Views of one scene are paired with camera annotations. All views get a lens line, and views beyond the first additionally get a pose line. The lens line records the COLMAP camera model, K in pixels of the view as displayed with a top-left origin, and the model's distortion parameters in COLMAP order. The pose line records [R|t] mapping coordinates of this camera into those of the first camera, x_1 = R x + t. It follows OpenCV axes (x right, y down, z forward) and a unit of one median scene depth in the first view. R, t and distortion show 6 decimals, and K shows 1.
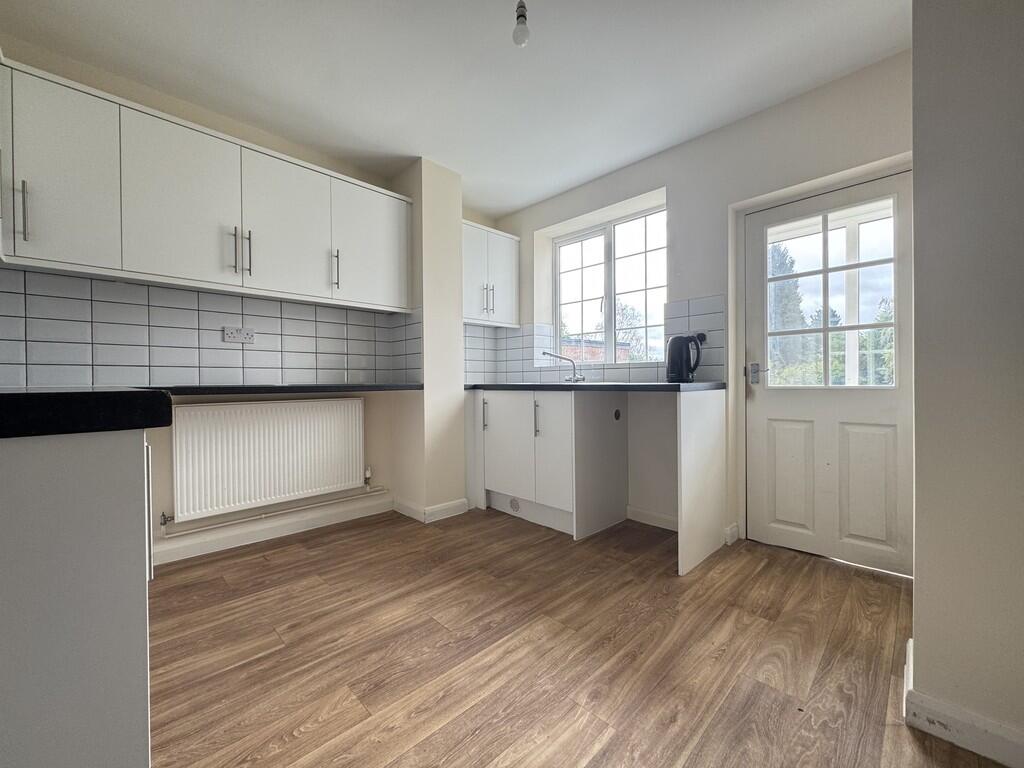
lens RADIAL K [[410.0, 0, 512.0], [0, 410.0, 384.0], [0, 0, 1]] dist [0.000401, 0.000001]
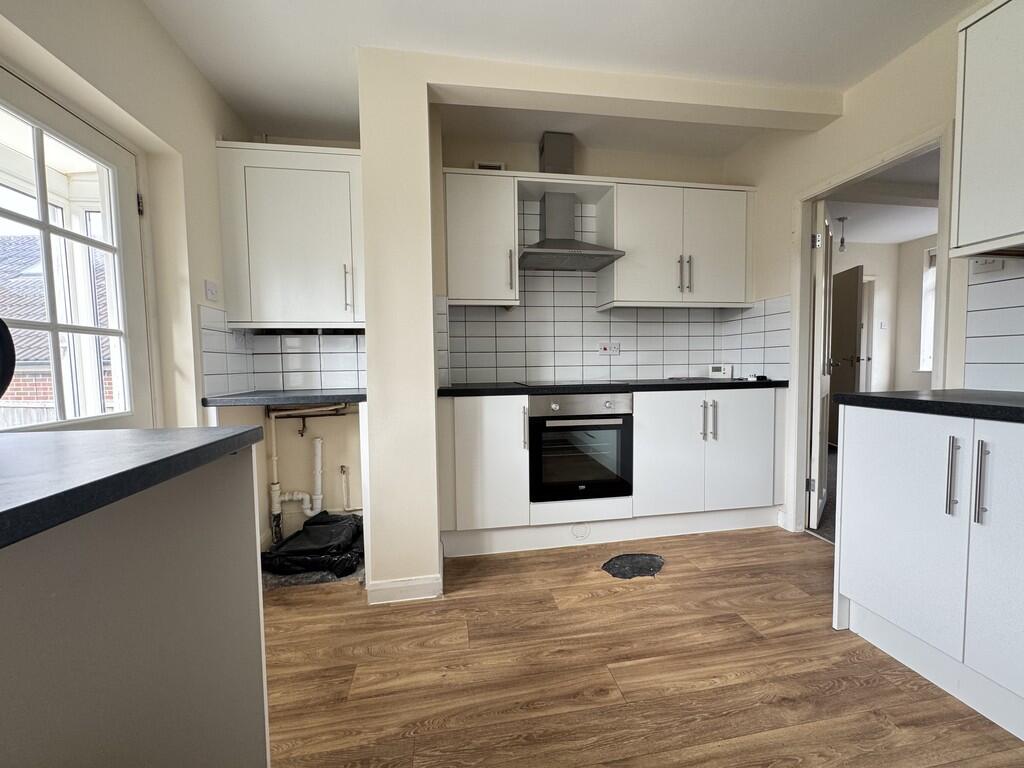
lens RADIAL K [[410.0, 0, 512.0], [0, 410.0, 384.0], [0, 0, 1]] dist [0.000401, 0.000001]
pose [[-0.815738, -0.008131, 0.578364, -0.197496], [0.027288, 0.998247, 0.052521, -0.099098], [-0.577777, 0.058625, -0.814086, 1.729284]]
